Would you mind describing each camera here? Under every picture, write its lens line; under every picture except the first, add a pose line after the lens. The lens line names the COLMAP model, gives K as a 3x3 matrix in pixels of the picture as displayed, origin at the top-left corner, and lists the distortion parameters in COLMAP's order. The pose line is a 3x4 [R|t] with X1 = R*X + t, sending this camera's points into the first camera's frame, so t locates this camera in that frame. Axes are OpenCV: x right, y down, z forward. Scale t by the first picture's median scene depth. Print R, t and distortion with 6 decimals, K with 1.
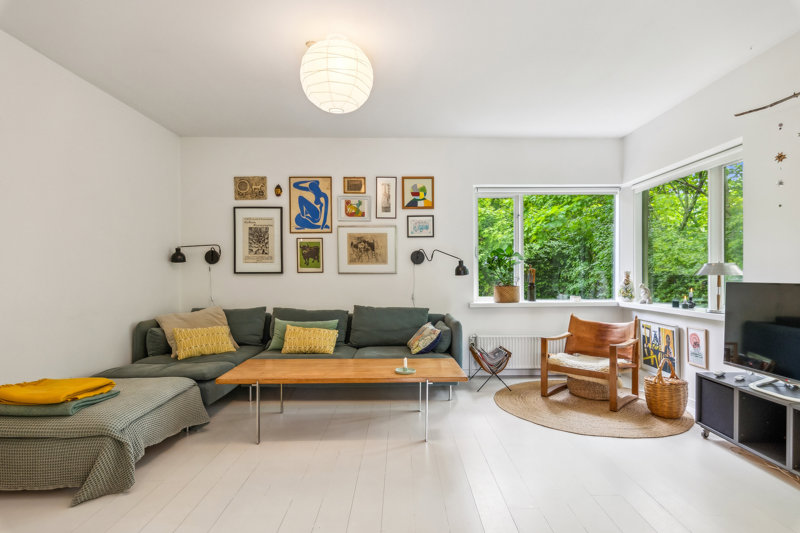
lens RADIAL K [[426.7, 0, 405.6], [0, 426.7, 278.1], [0, 0, 1]] dist [0.001995, -0.000362]
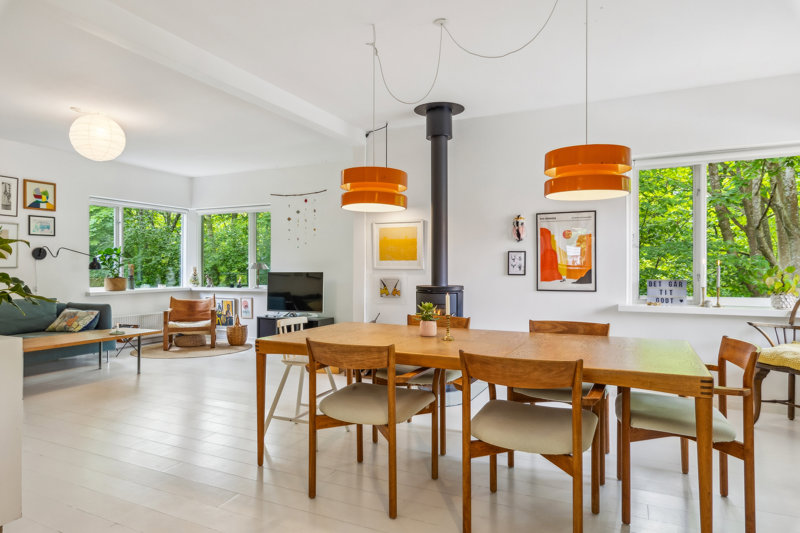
lens RADIAL K [[483.9, 0, 399.2], [0, 483.9, 267.8], [0, 0, 1]] dist [-0.003249, 0.000012]
pose [[0.442945, 0.004627, 0.896537, -0.689173], [0.011074, 0.999882, -0.010632, 0.012936], [-0.896480, 0.014637, 0.442842, -0.401814]]
